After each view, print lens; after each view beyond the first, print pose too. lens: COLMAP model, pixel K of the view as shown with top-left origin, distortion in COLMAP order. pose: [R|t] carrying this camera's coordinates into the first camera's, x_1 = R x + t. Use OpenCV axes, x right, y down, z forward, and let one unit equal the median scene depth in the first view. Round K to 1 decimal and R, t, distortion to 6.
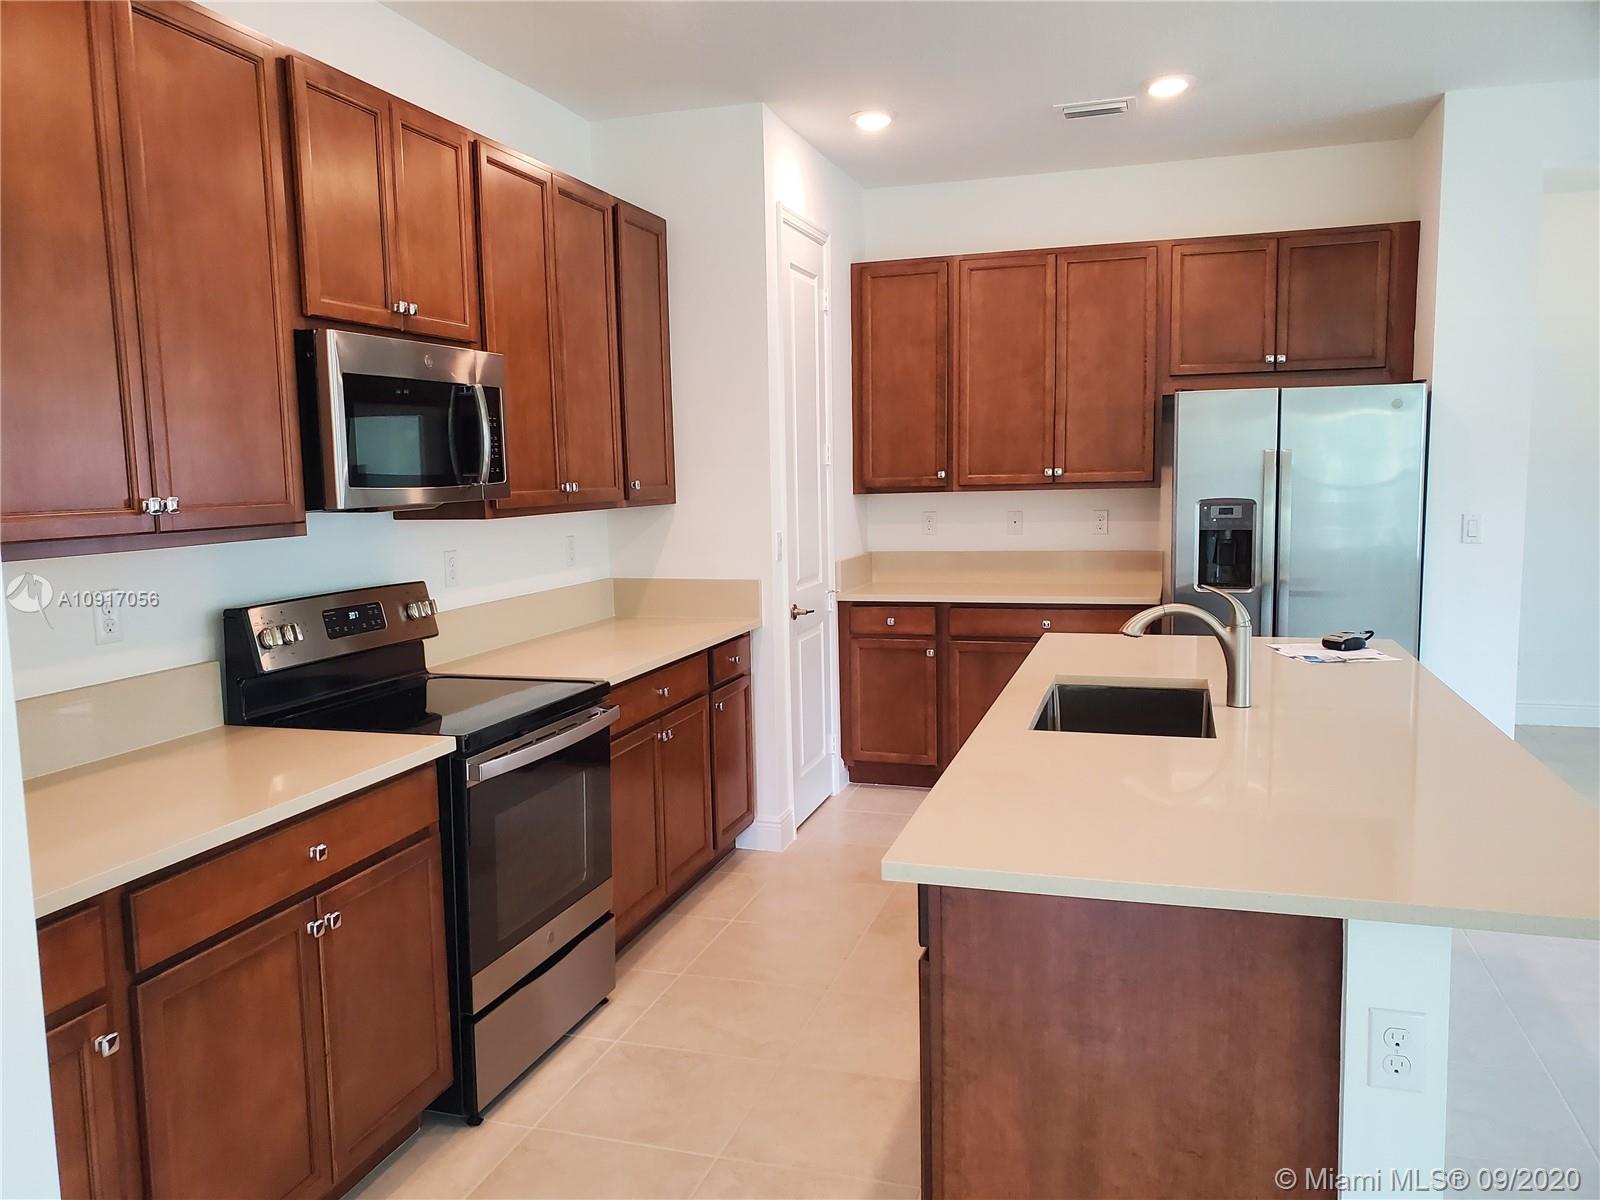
lens RADIAL K [[1234.4, 0, 800.0], [0, 1234.4, 600.0], [0, 0, 1]] dist [0.007072, -0.001559]
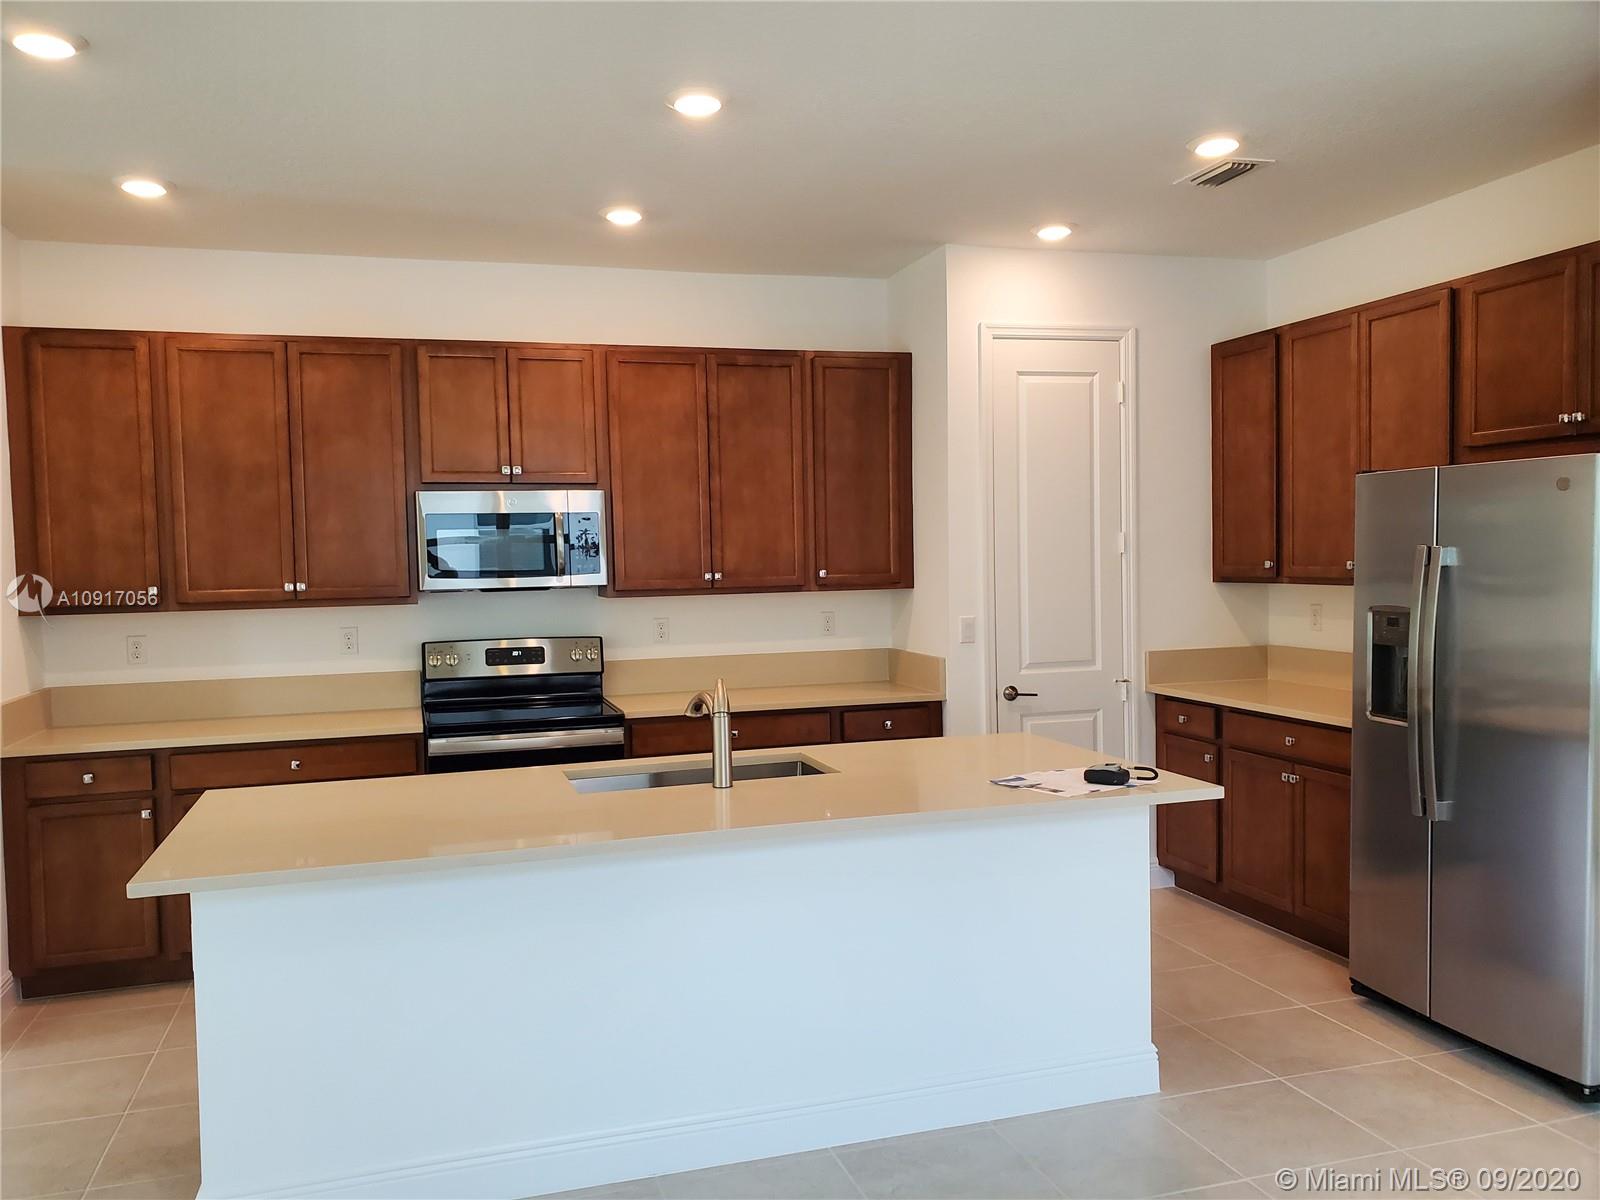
lens RADIAL K [[1234.4, 0, 800.0], [0, 1234.4, 600.0], [0, 0, 1]] dist [0.007072, -0.001559]
pose [[0.588563, 0.042971, -0.807309, 0.784328], [-0.080367, 0.996750, -0.005536, -0.052562], [0.804447, 0.068139, 0.590103, 0.217966]]
